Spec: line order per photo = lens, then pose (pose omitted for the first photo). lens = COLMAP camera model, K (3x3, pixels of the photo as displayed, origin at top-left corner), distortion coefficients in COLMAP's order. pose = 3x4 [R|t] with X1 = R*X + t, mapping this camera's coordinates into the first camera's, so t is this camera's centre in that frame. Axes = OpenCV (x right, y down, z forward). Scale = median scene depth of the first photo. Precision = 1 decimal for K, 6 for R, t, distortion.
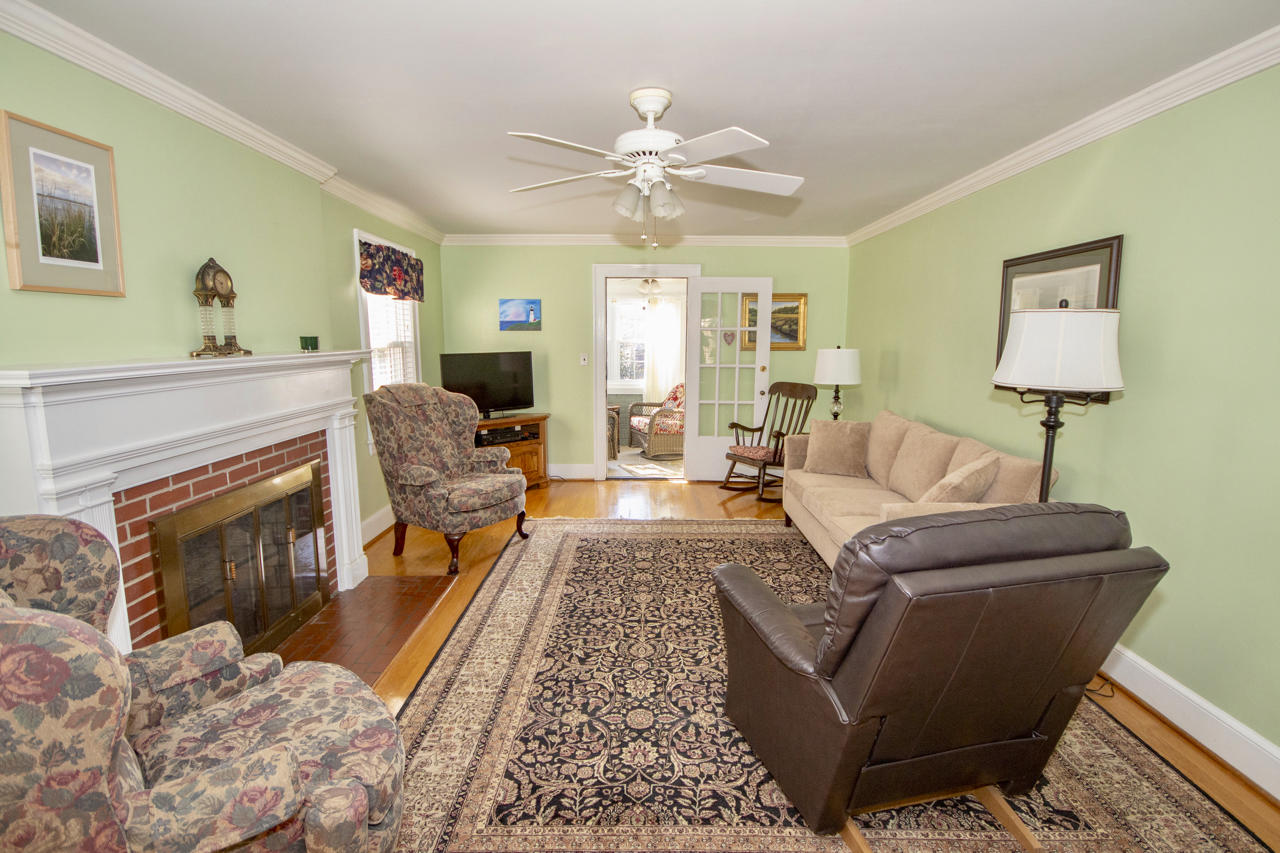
lens RADIAL K [[618.6, 0, 653.2], [0, 618.6, 431.1], [0, 0, 1]] dist [0.006899, -0.007140]
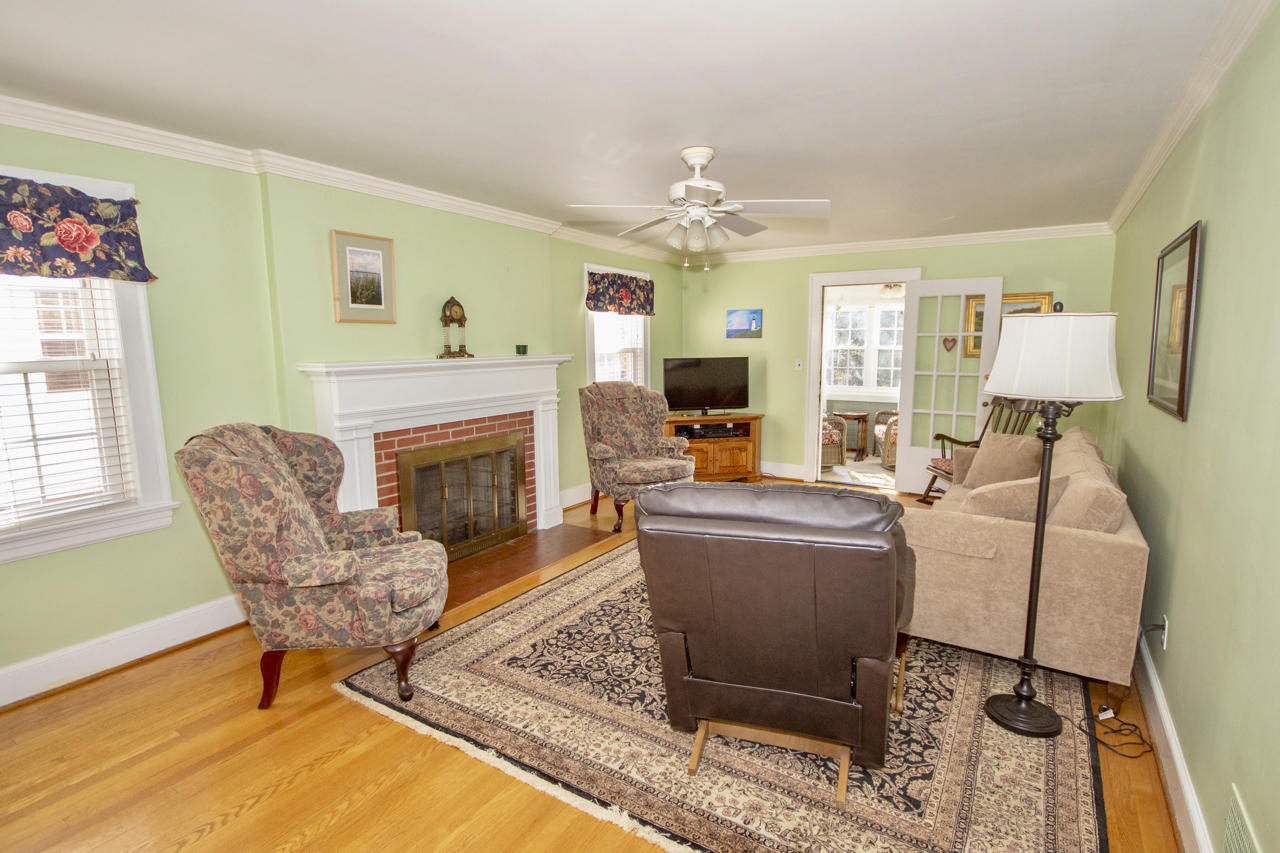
lens RADIAL K [[642.5, 0, 654.8], [0, 642.5, 432.0], [0, 0, 1]] dist [0.002440, 0.002911]
pose [[0.849147, 0.067009, -0.523888, 0.493784], [-0.073482, 0.997261, 0.008453, 0.012904], [0.523020, 0.031318, 0.851745, -0.100422]]
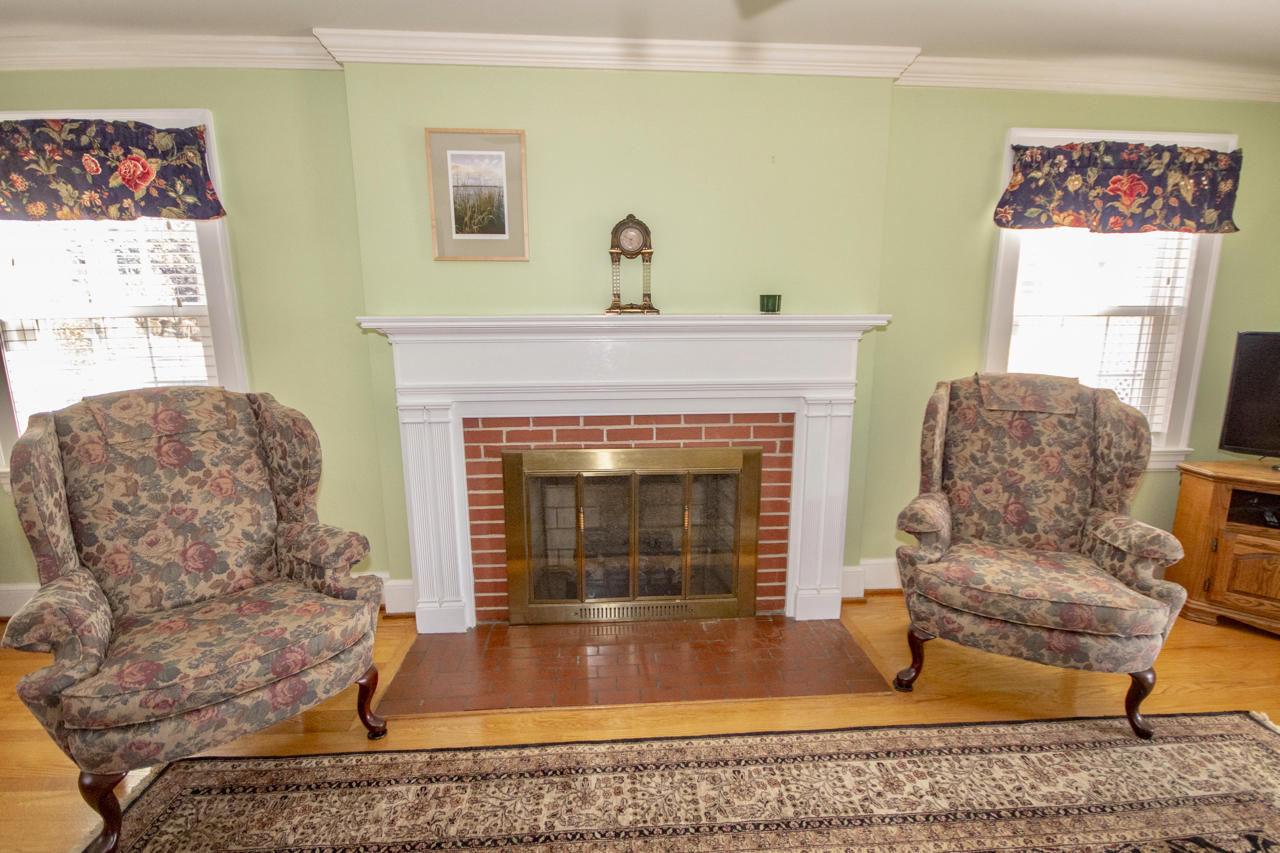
lens RADIAL K [[618.6, 0, 644.6], [0, 618.6, 429.2], [0, 0, 1]] dist [0.006899, -0.007140]
pose [[0.051428, 0.189988, -0.980438, 0.250370], [-0.152941, 0.971655, 0.180264, -0.102078], [0.986896, 0.140679, 0.079028, 0.788497]]
